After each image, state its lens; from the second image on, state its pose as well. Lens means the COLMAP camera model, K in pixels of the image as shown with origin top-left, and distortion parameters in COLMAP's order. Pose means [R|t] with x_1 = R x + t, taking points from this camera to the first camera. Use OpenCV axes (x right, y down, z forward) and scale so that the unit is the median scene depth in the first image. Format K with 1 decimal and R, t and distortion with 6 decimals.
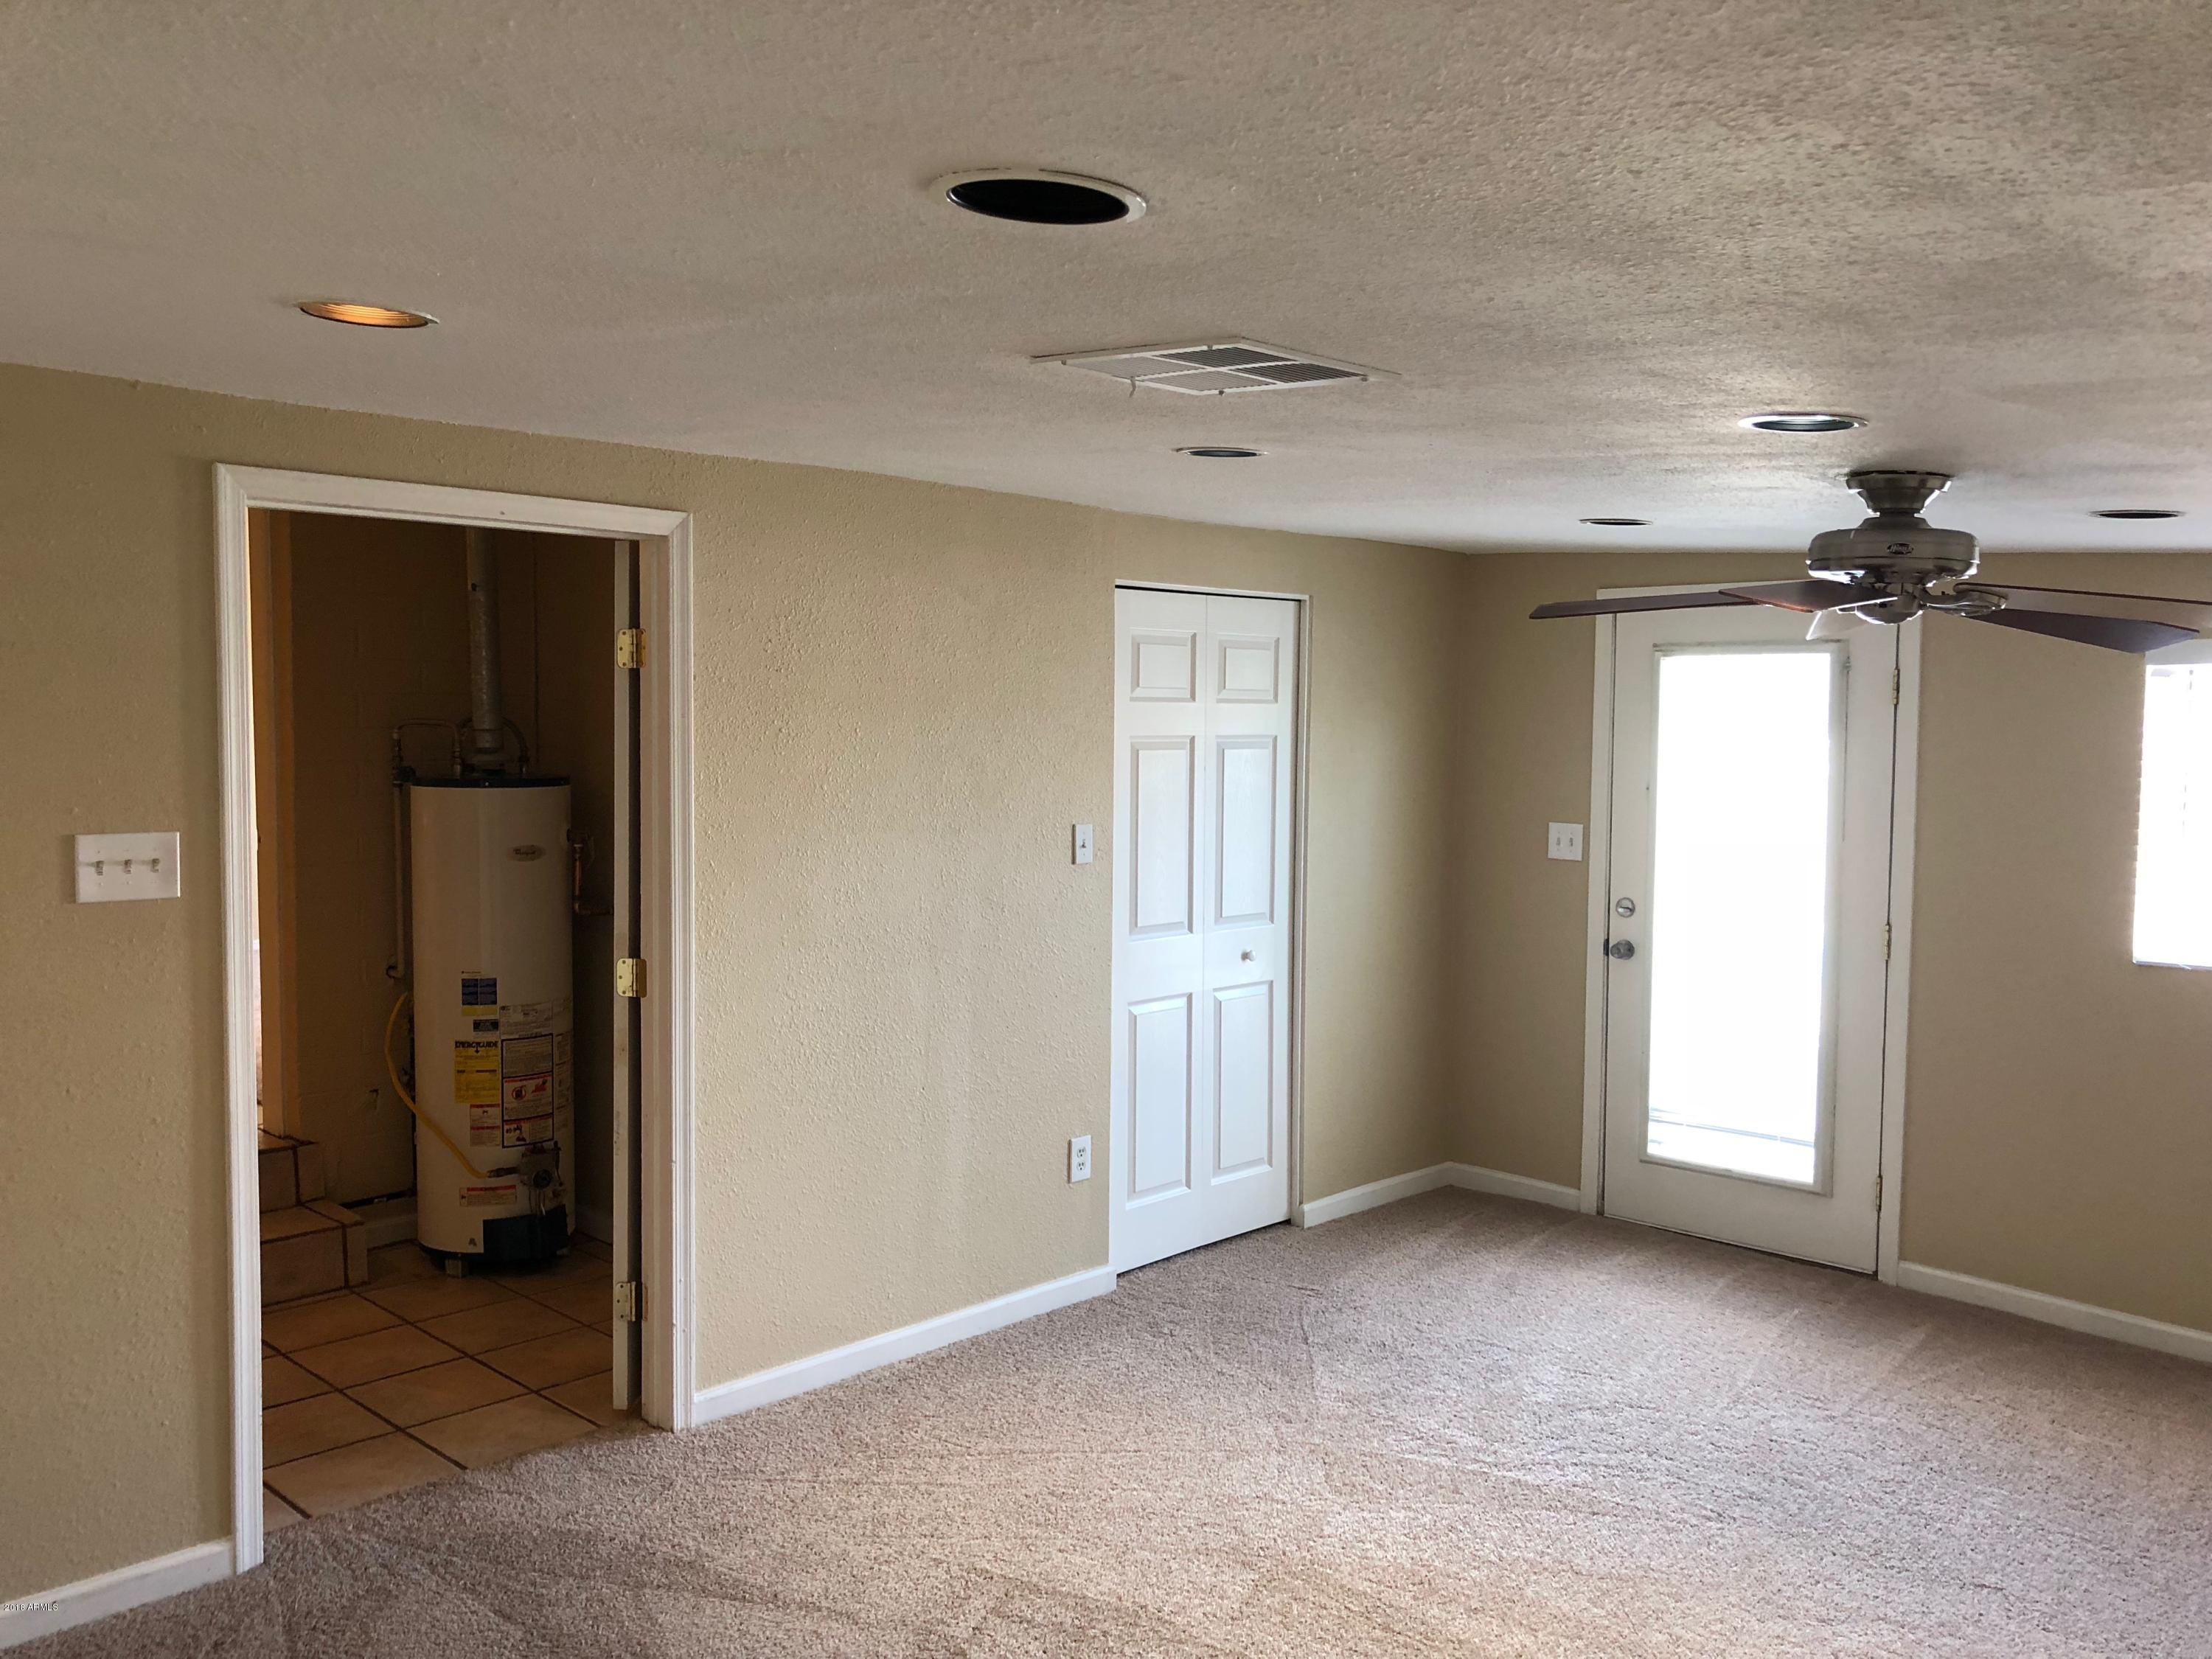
lens RADIAL K [[1806.2, 0, 1106.0], [0, 1806.2, 829.5], [0, 0, 1]] dist [-0.003132, -0.000284]
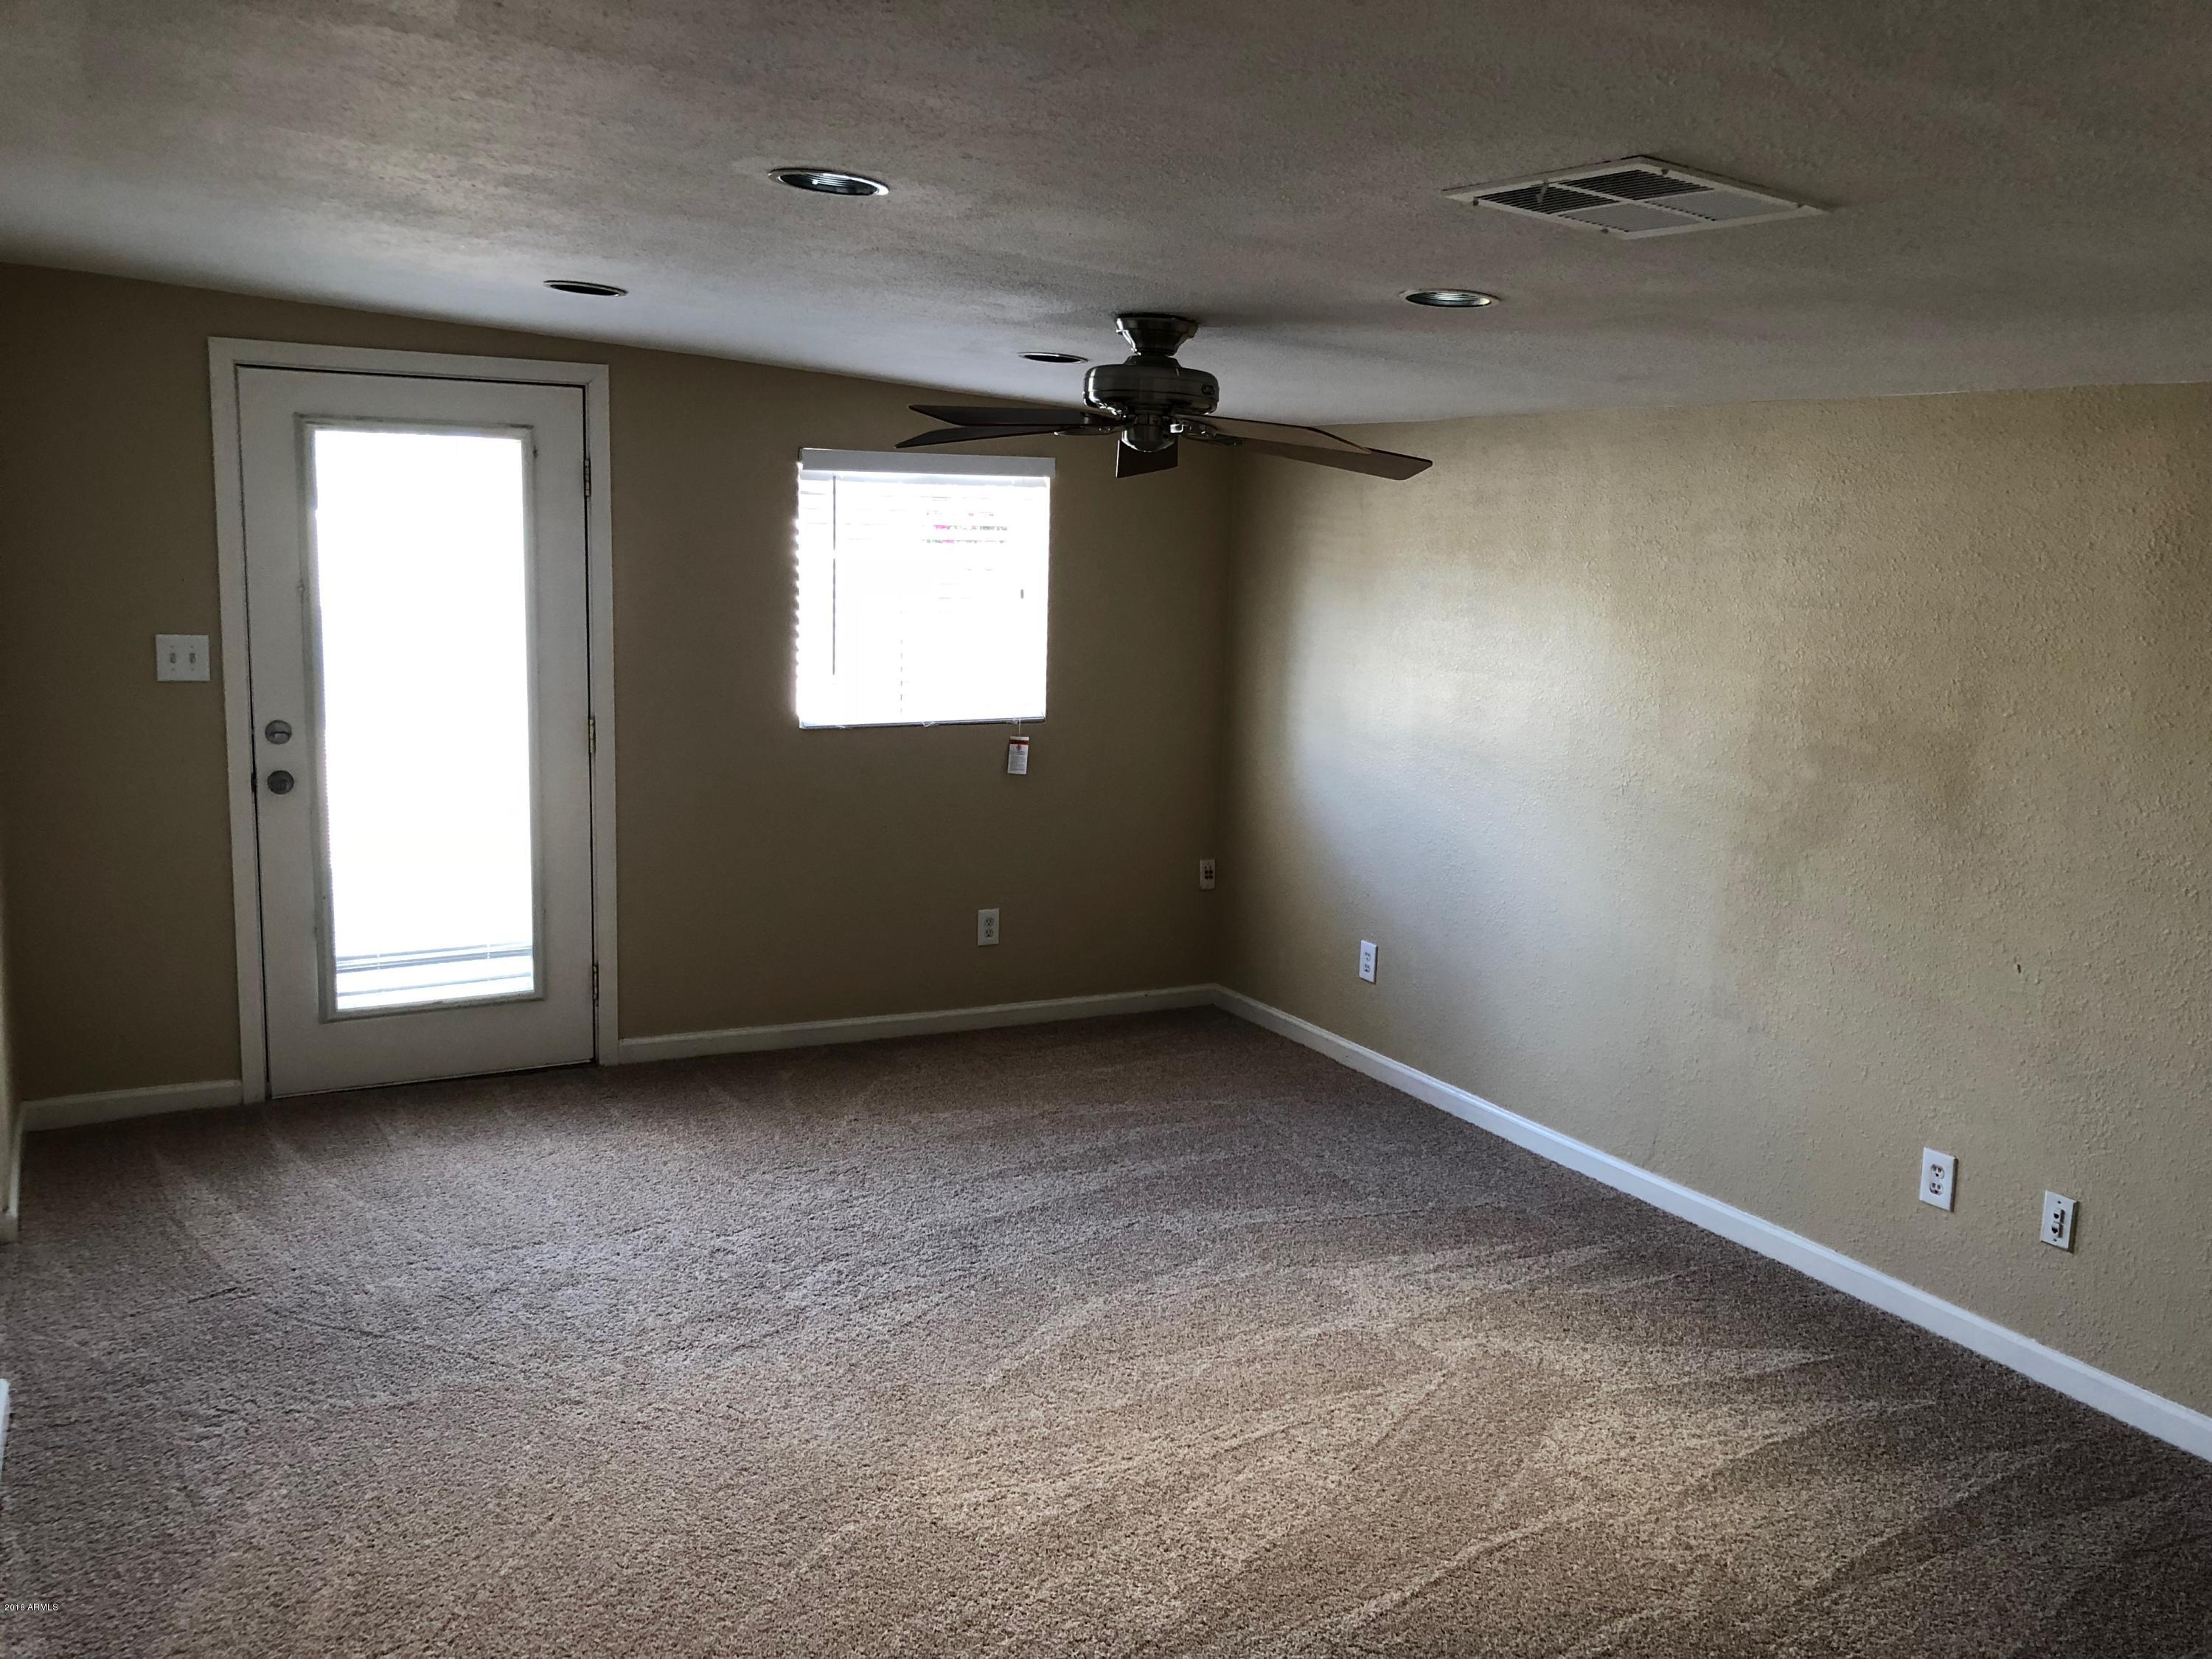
lens RADIAL K [[1812.3, 0, 1108.2], [0, 1812.3, 796.9], [0, 0, 1]] dist [0.046519, -0.003728]
pose [[0.297901, -0.143533, 0.943744, -0.431777], [0.034126, 0.989601, 0.139735, -0.034542], [-0.953987, -0.009421, 0.299701, 0.408950]]
